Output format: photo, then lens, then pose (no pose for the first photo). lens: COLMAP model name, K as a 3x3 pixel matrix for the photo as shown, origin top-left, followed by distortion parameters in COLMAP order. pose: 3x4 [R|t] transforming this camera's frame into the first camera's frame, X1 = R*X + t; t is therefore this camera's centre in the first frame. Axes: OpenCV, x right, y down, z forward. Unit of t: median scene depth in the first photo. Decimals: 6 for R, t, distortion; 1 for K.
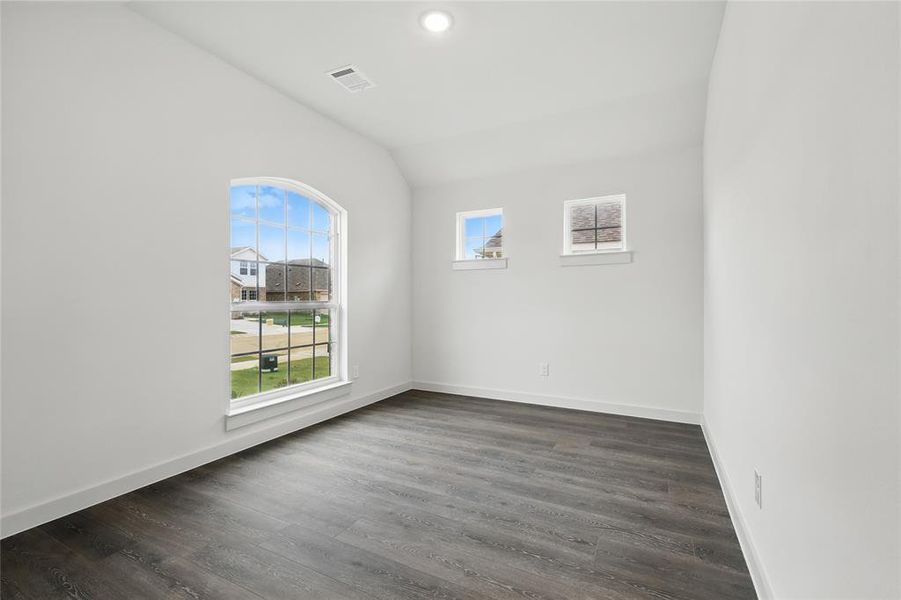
lens RADIAL K [[398.4, 0, 455.2], [0, 398.4, 299.9], [0, 0, 1]] dist [0.001019, 0.000079]
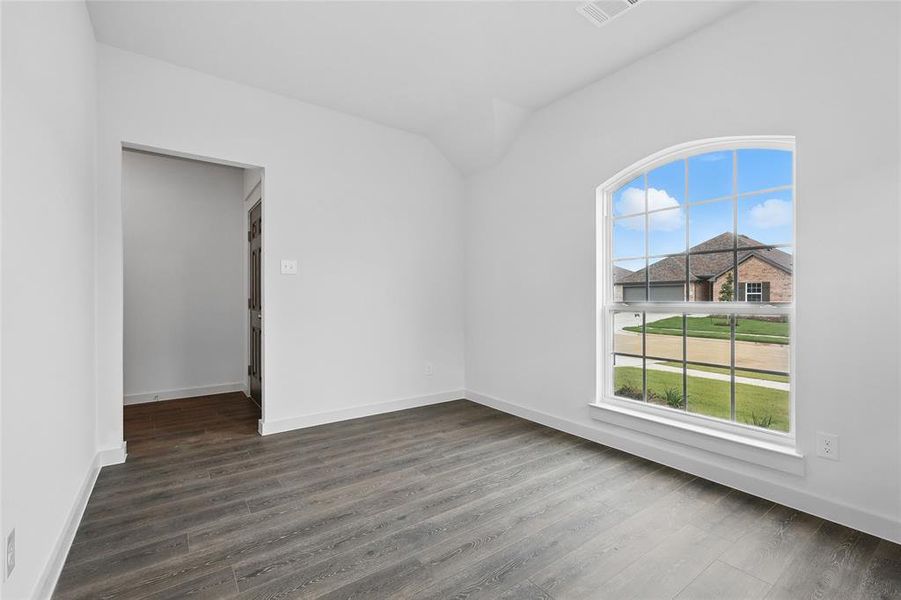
lens RADIAL K [[403.7, 0, 450.5], [0, 403.7, 300.0], [0, 0, 1]] dist [-0.001539, -0.000730]
pose [[-0.466574, 0.006135, -0.884461, 0.661818], [-0.002517, 0.999963, 0.008264, -0.003498], [0.884479, 0.006082, -0.466541, 1.320386]]
